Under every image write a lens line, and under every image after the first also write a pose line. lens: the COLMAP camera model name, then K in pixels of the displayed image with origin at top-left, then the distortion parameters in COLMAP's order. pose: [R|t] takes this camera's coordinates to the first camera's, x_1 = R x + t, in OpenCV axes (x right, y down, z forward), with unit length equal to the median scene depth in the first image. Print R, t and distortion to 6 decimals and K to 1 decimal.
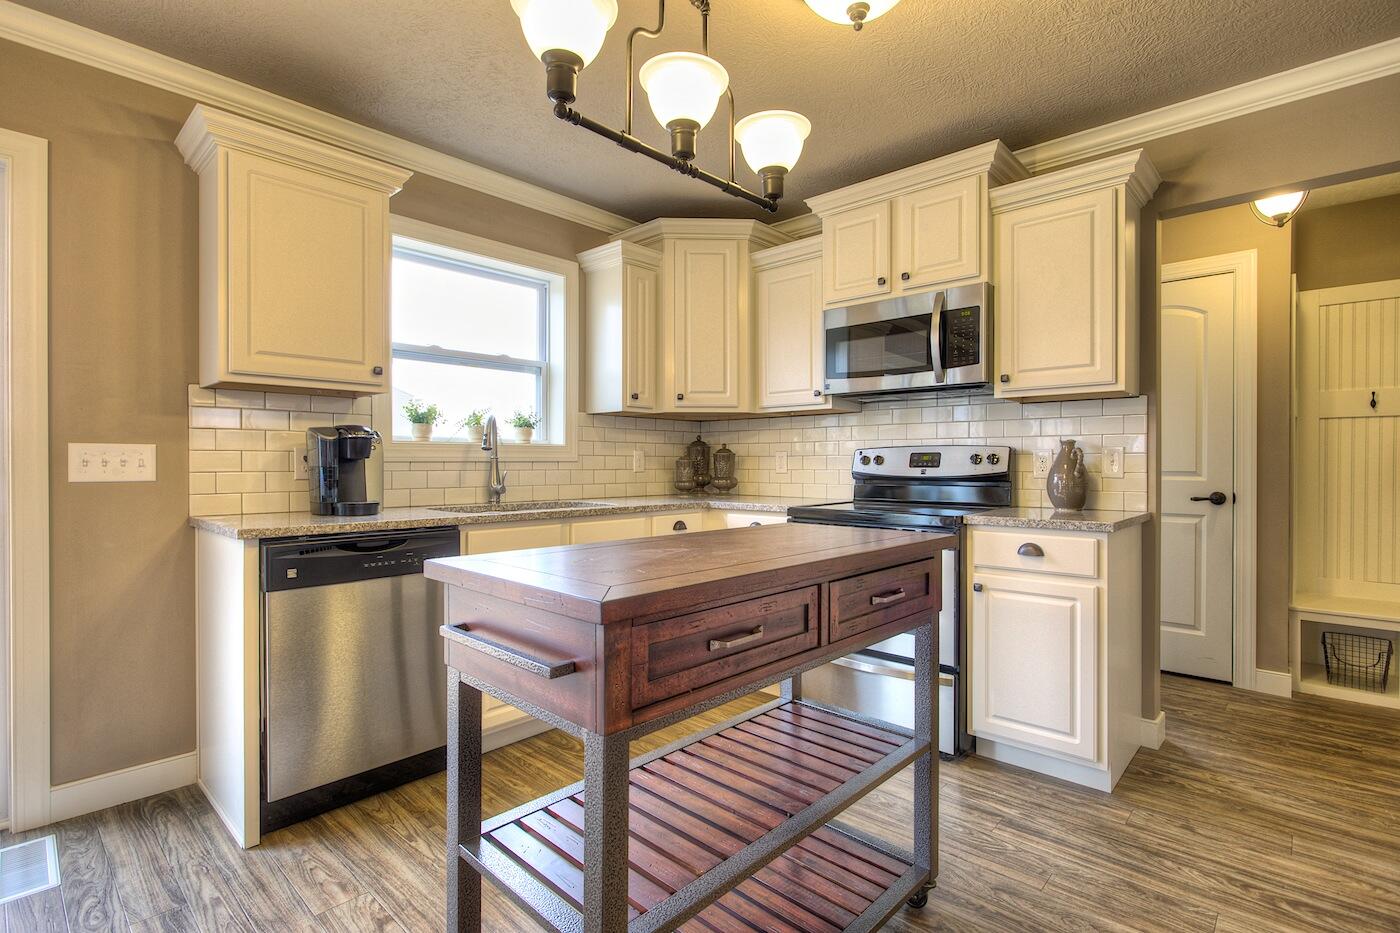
lens RADIAL K [[674.6, 0, 674.1], [0, 674.6, 457.8], [0, 0, 1]] dist [0.000722, -0.000484]
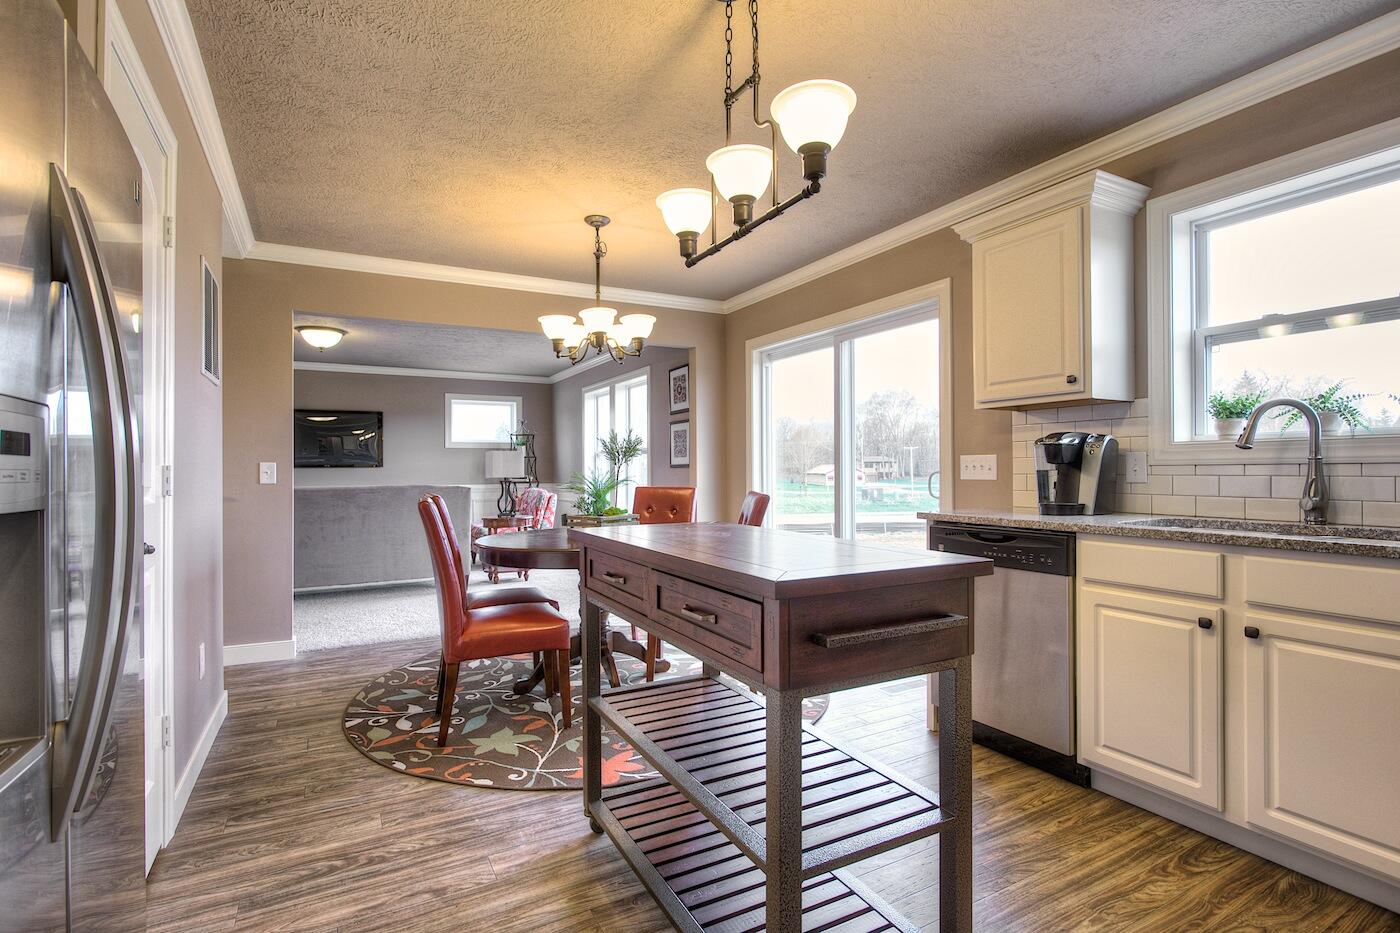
lens RADIAL K [[661.6, 0, 700.0], [0, 661.6, 466.5], [0, 0, 1]] dist [-0.021665, 0.000636]
pose [[-0.298153, -0.003661, -0.954511, 2.595418], [0.006034, 0.999965, -0.005720, 0.037405], [0.954499, -0.007465, -0.298120, 2.797832]]
